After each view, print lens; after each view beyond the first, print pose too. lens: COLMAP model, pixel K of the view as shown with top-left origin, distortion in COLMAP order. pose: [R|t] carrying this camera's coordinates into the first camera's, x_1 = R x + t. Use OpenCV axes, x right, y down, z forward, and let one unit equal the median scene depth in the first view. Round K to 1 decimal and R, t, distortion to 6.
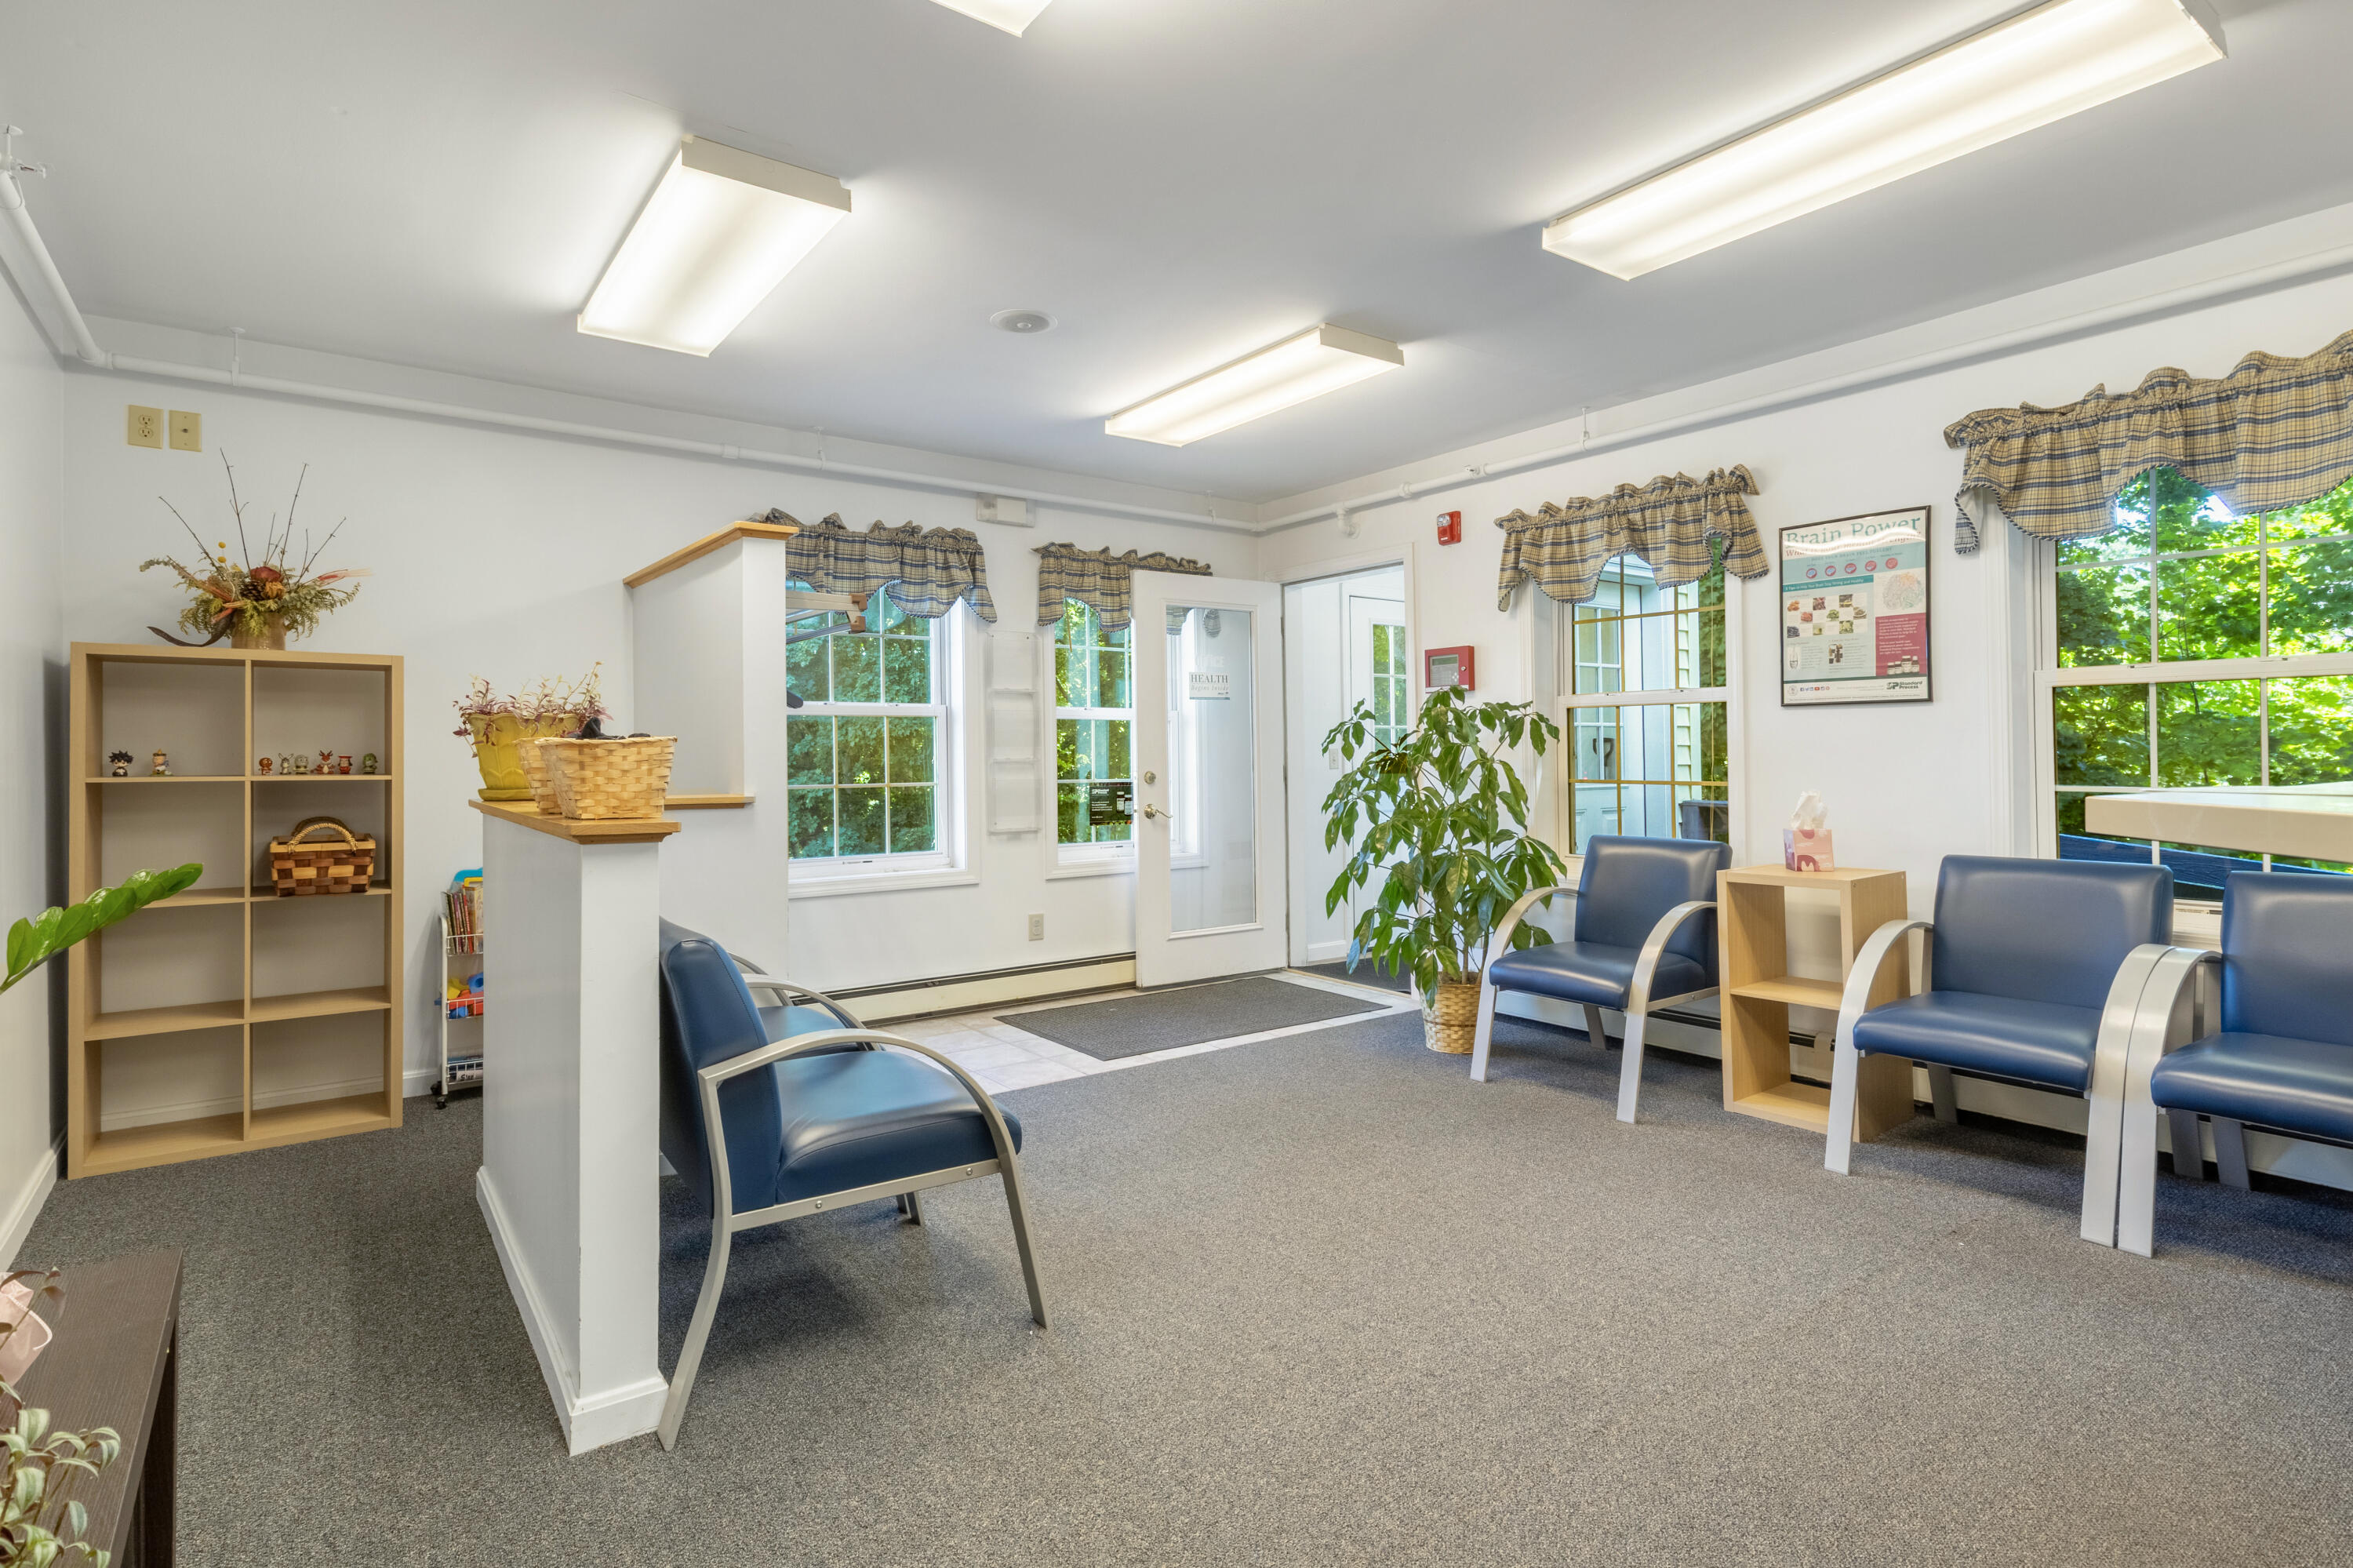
lens RADIAL K [[1188.9, 0, 1173.4], [0, 1188.9, 744.8], [0, 0, 1]] dist [0.001306, 0.000521]
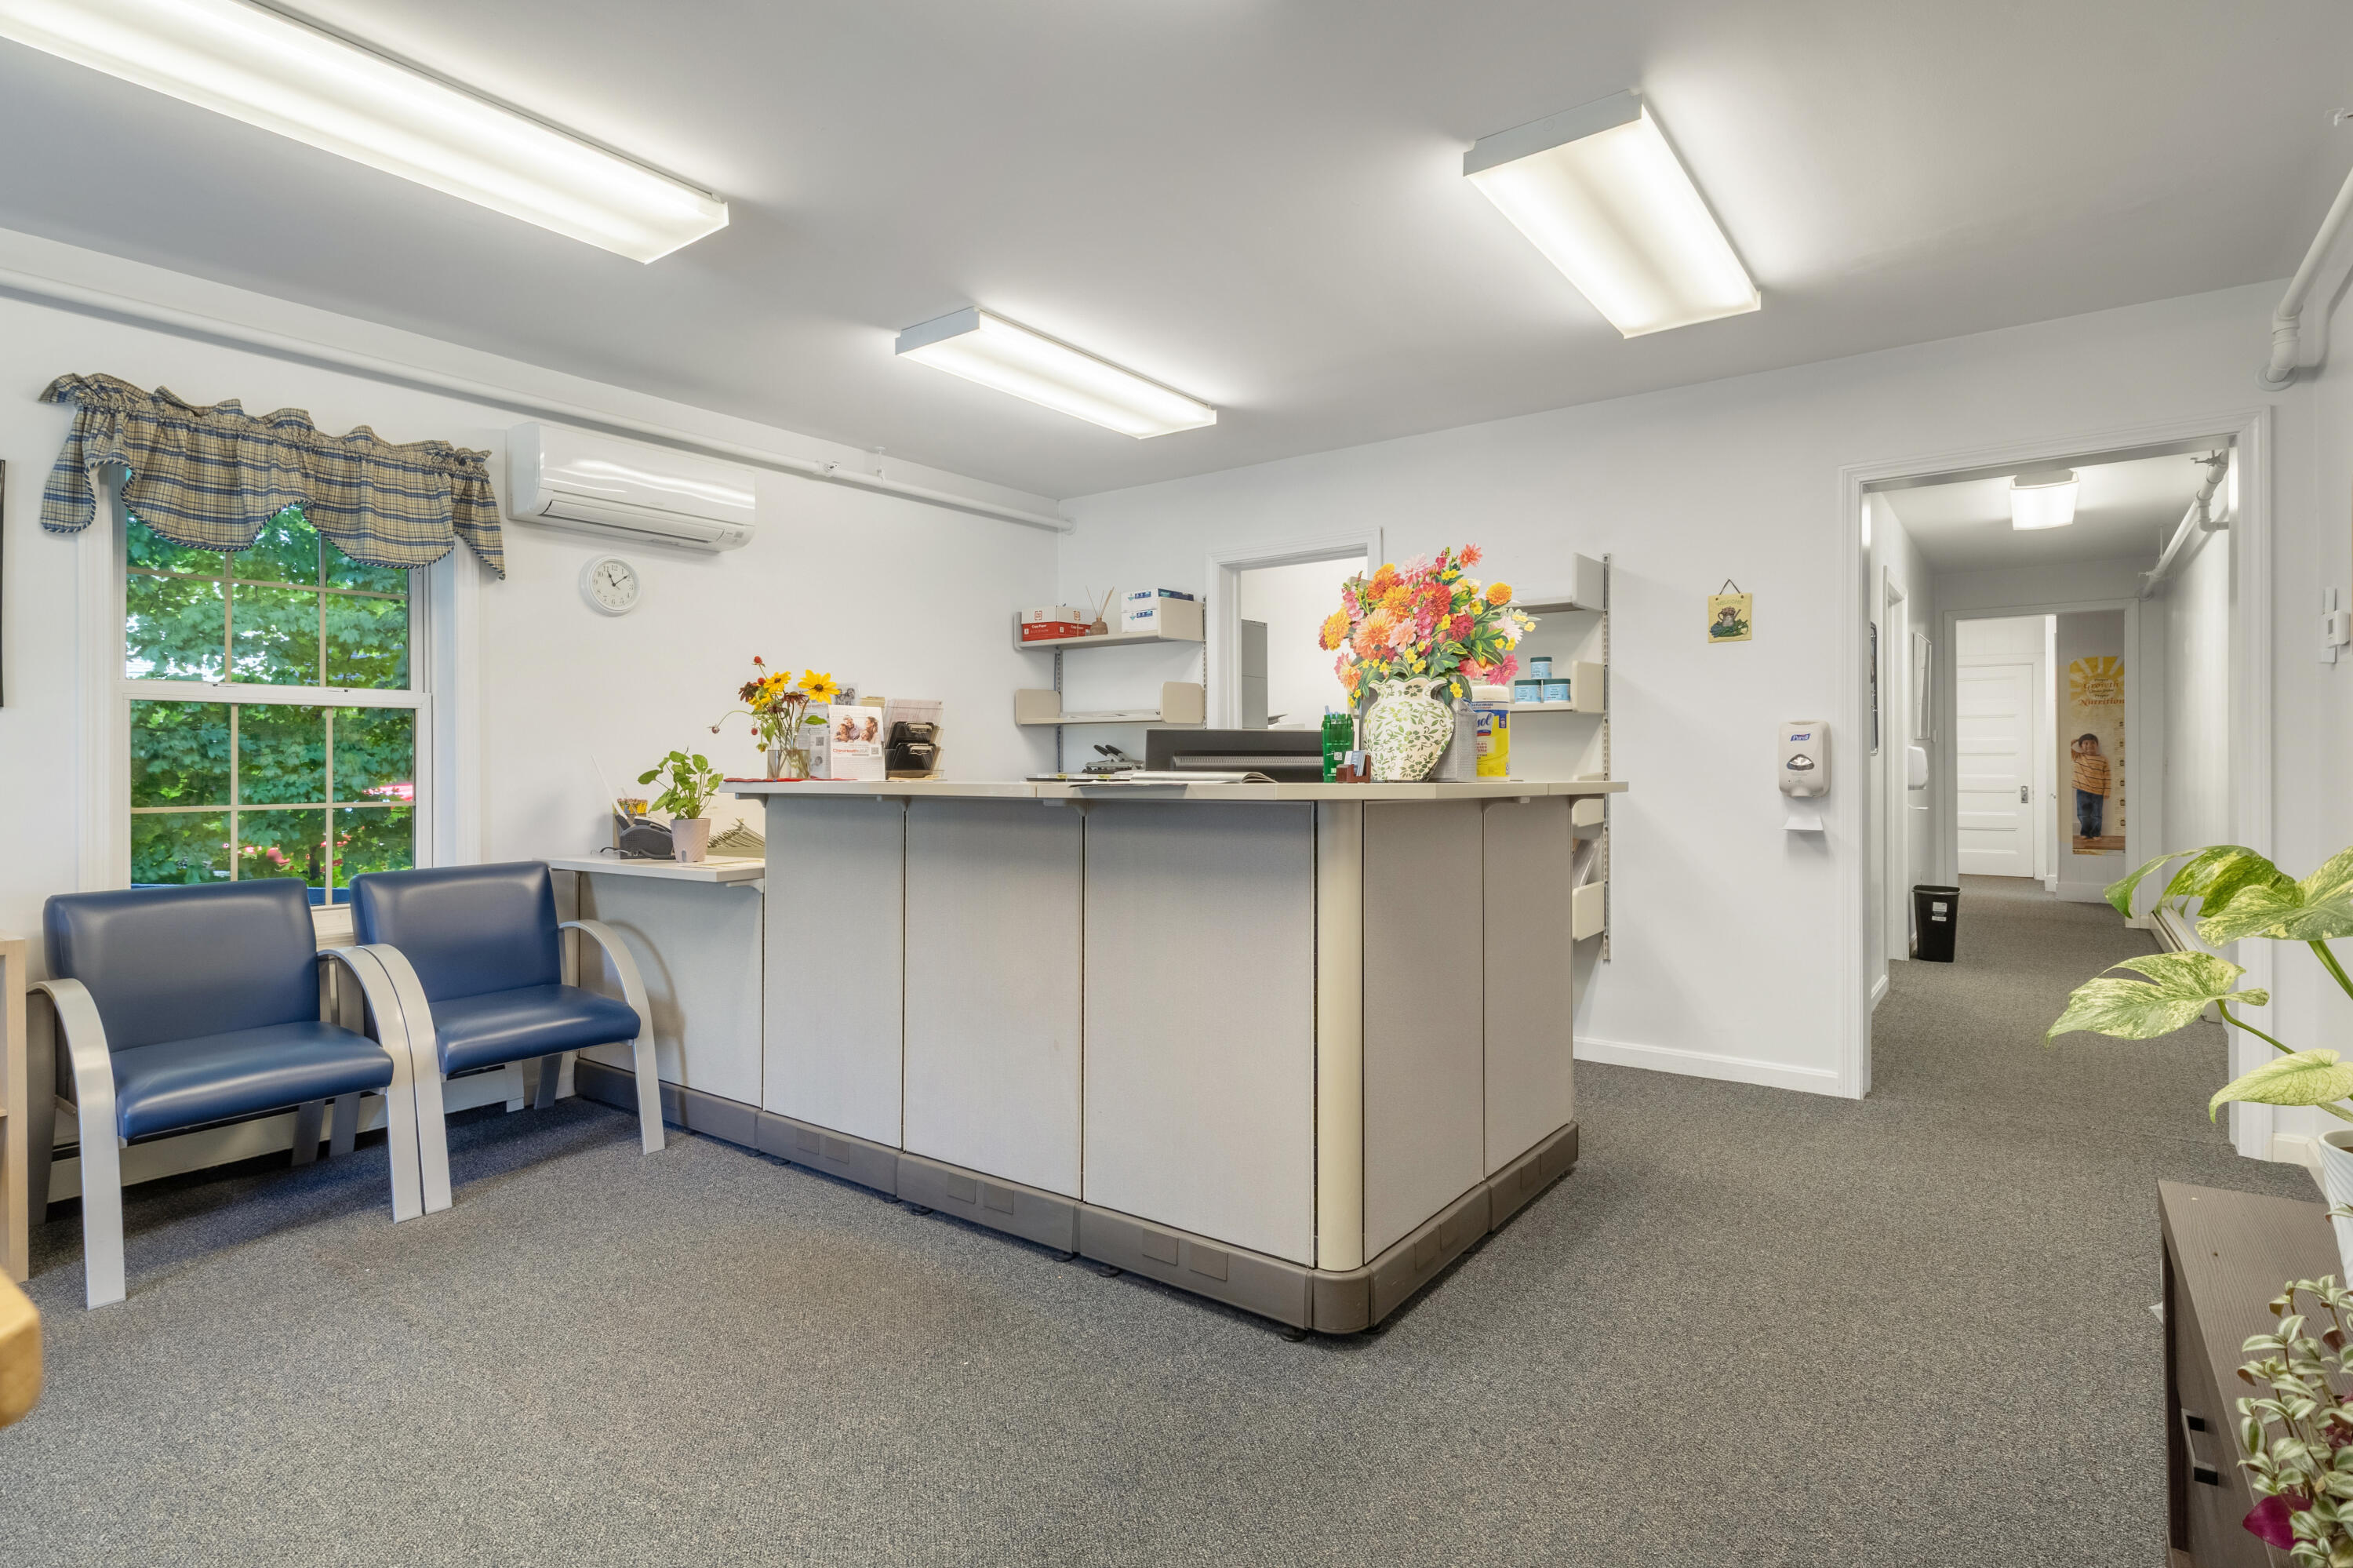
lens RADIAL K [[1162.4, 0, 1170.8], [0, 1162.4, 771.2], [0, 0, 1]] dist [0.000603, 0.000358]
pose [[-0.298778, 0.006024, 0.954304, -0.391040], [0.003320, 0.999981, -0.005274, 0.014644], [-0.954317, 0.001592, -0.298792, 0.569496]]
